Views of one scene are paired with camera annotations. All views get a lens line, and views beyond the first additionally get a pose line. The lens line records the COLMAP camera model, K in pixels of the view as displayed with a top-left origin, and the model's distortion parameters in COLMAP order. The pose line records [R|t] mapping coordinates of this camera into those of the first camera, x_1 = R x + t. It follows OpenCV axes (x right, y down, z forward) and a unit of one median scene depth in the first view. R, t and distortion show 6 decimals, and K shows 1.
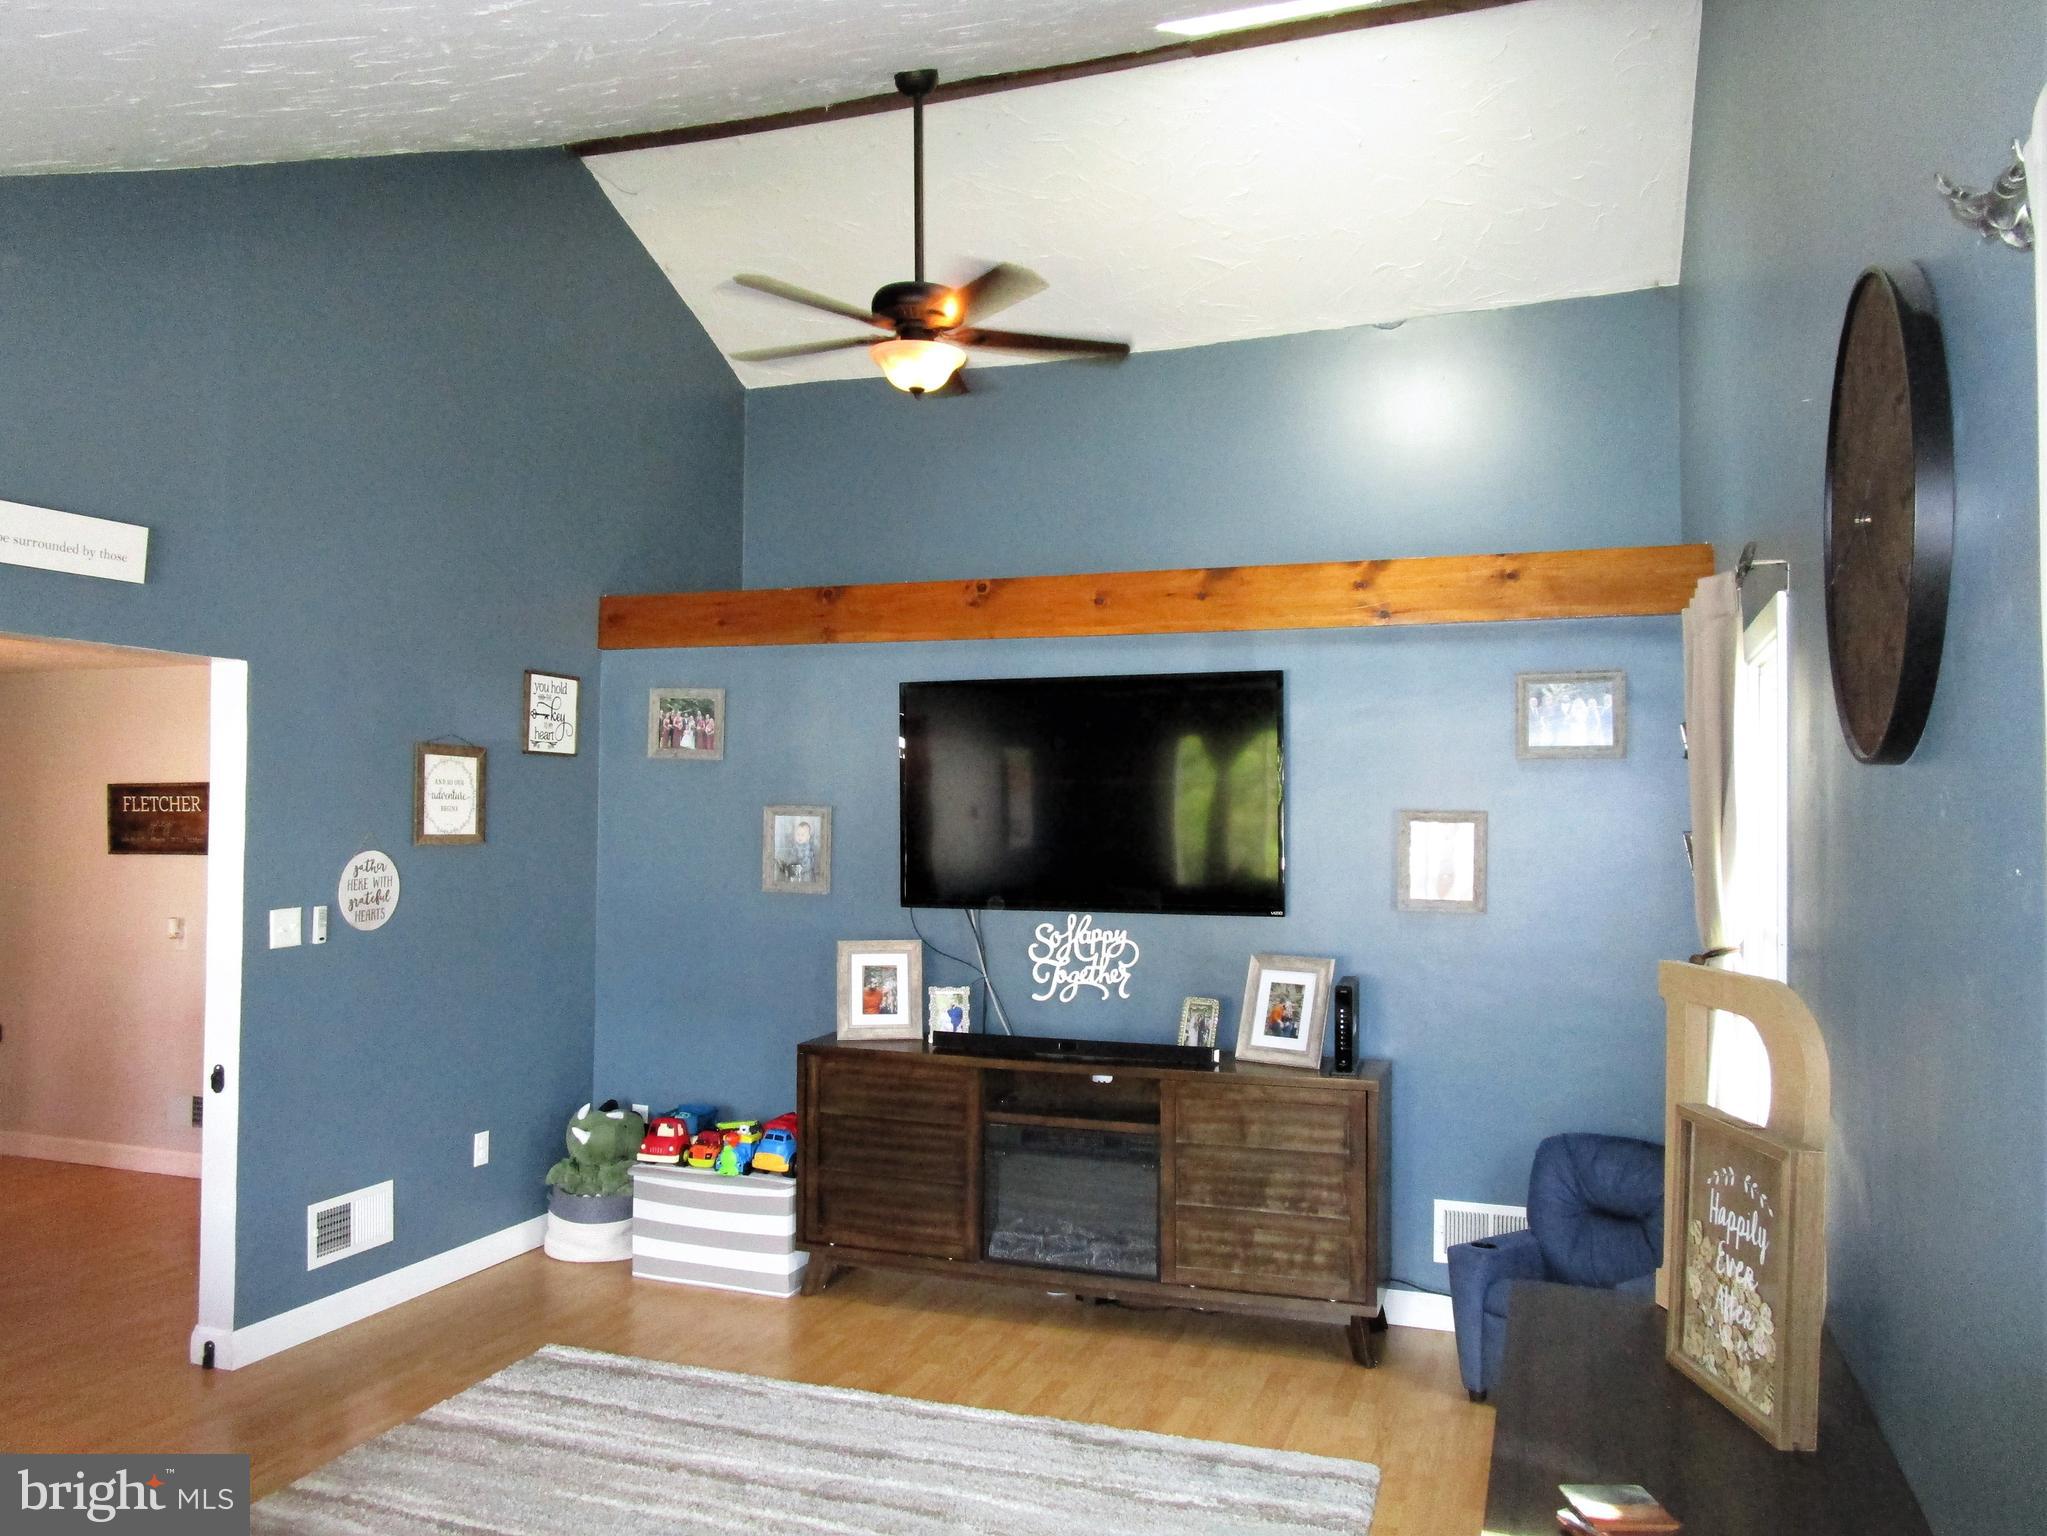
lens RADIAL K [[1509.9, 0, 1018.1], [0, 1509.9, 772.3], [0, 0, 1]] dist [-0.025396, 0.009404]
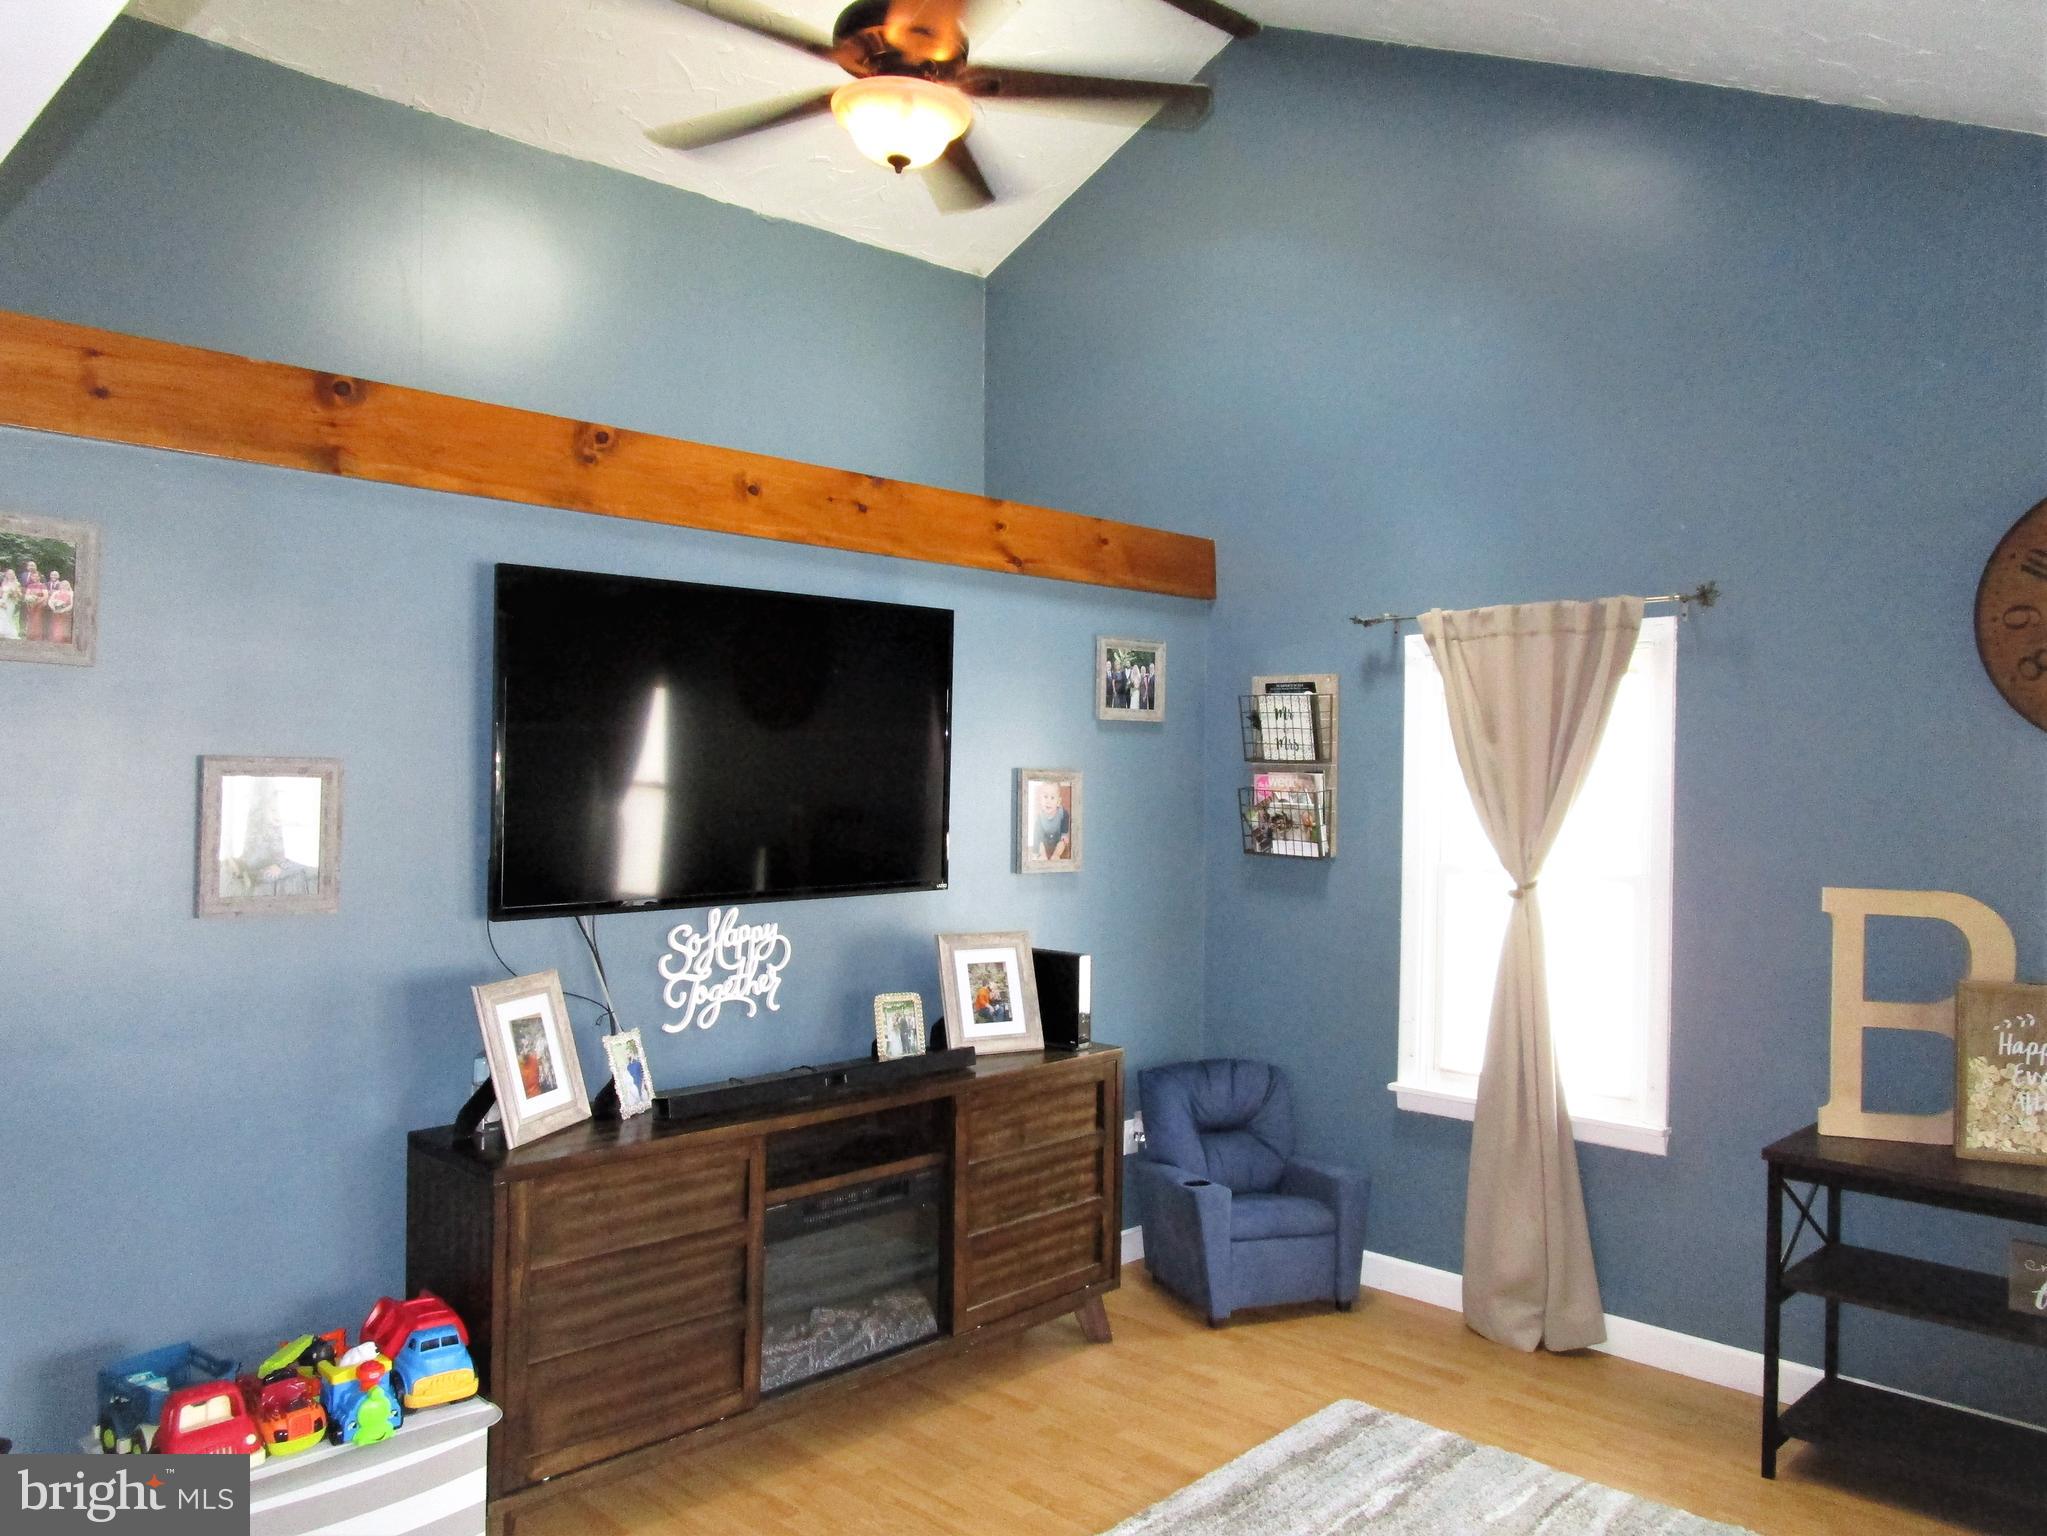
lens RADIAL K [[1509.9, 0, 1018.1], [0, 1509.9, 772.3], [0, 0, 1]] dist [-0.025396, 0.009404]
pose [[0.414467, -0.004149, 0.910055, -0.580302], [-0.031500, 0.999325, 0.018902, 0.008730], [-0.909519, -0.036501, 0.414057, 0.567327]]
